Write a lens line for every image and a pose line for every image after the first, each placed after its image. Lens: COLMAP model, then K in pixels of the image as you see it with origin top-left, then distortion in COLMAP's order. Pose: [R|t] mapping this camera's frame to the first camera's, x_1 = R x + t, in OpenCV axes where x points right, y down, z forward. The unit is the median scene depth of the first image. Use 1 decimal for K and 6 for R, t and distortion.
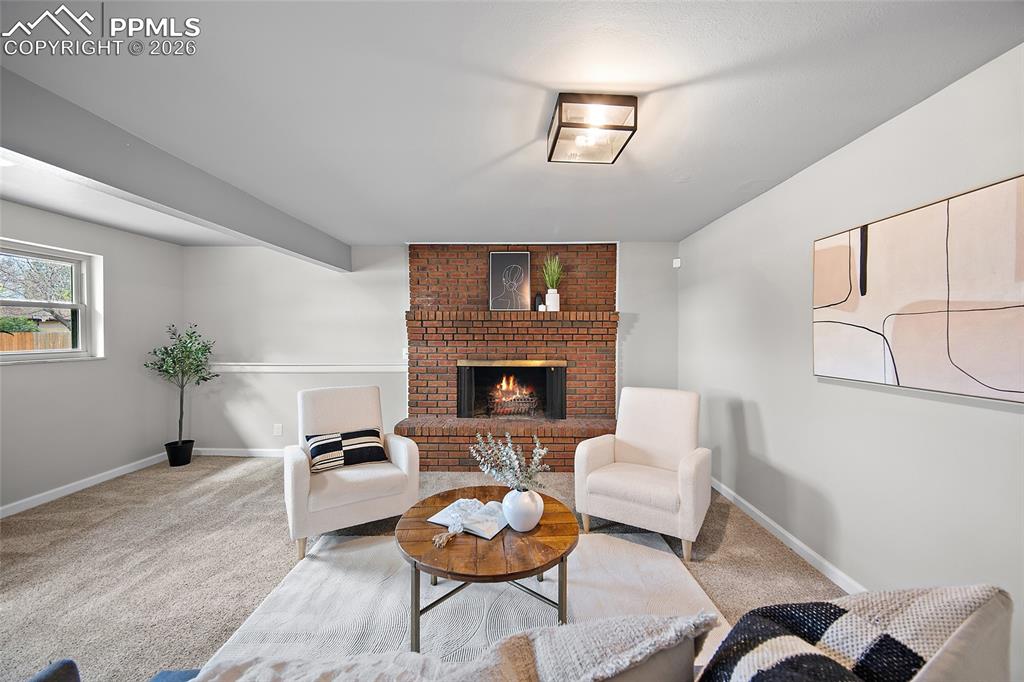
lens RADIAL K [[401.6, 0, 514.3], [0, 401.6, 338.2], [0, 0, 1]] dist [-0.001453, -0.000167]
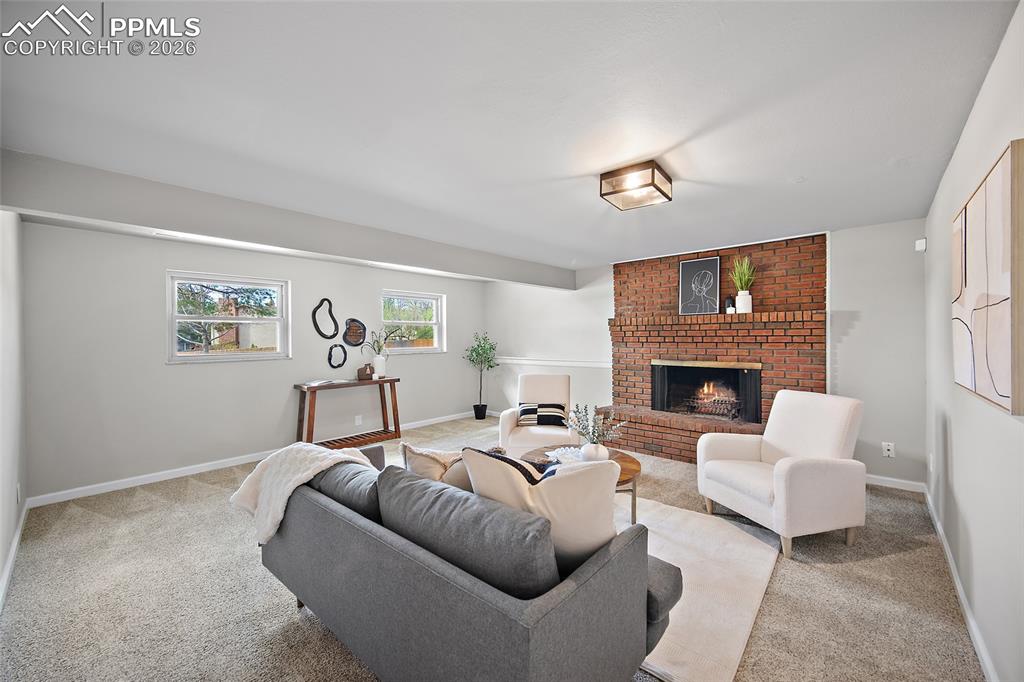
lens RADIAL K [[401.6, 0, 514.3], [0, 401.6, 338.2], [0, 0, 1]] dist [-0.001453, -0.000167]
pose [[0.753192, -0.006077, -0.657772, 0.319271], [0.000444, 0.999962, -0.008730, 0.003635], [0.657800, 0.006283, 0.753166, -0.122827]]
